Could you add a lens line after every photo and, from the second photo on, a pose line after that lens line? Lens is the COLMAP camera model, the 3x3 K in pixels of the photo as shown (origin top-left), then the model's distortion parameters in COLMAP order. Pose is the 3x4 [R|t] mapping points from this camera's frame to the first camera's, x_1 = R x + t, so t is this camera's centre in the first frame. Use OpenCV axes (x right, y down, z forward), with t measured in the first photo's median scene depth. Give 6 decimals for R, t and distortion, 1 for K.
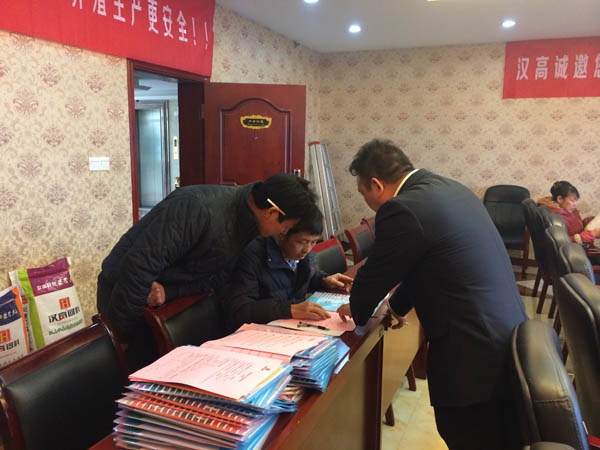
lens RADIAL K [[518.6, 0, 299.8], [0, 518.6, 229.3], [0, 0, 1]] dist [0.043904, -0.045559]
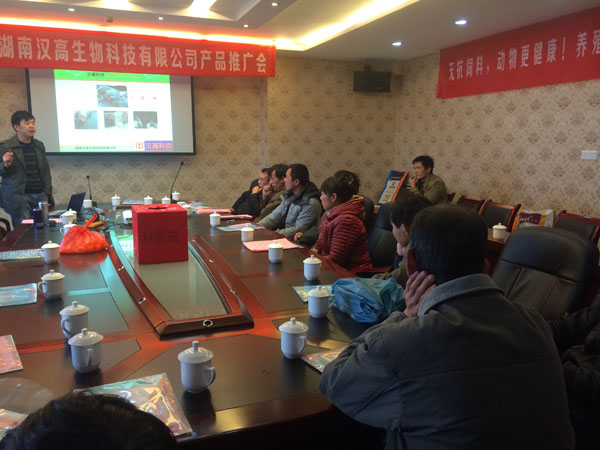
lens RADIAL K [[518.6, 0, 297.5], [0, 518.6, 231.3], [0, 0, 1]] dist [0.043904, -0.045559]
pose [[-0.702578, 0.102429, -0.704196, 1.293637], [-0.124147, 0.956767, 0.263029, -0.213116], [0.700694, 0.272222, -0.659487, 1.506282]]
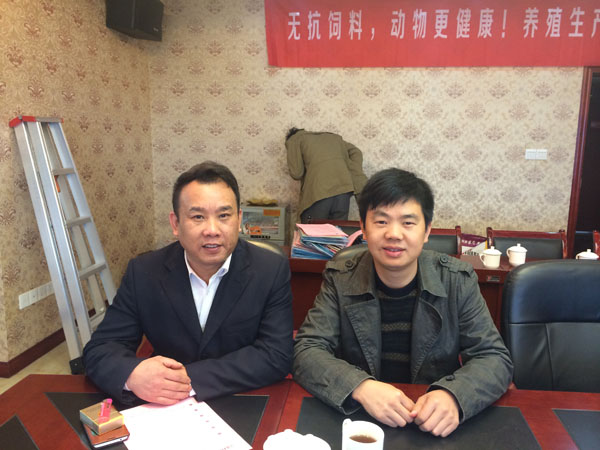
lens RADIAL K [[507.7, 0, 304.1], [0, 507.7, 226.5], [0, 0, 1]] dist [0.053678, -0.060231]
pose [[0.273543, 0.153965, -0.949457, 0.703593], [-0.169235, 0.979411, 0.110065, 0.005796], [0.946855, 0.130574, 0.293967, 0.119896]]
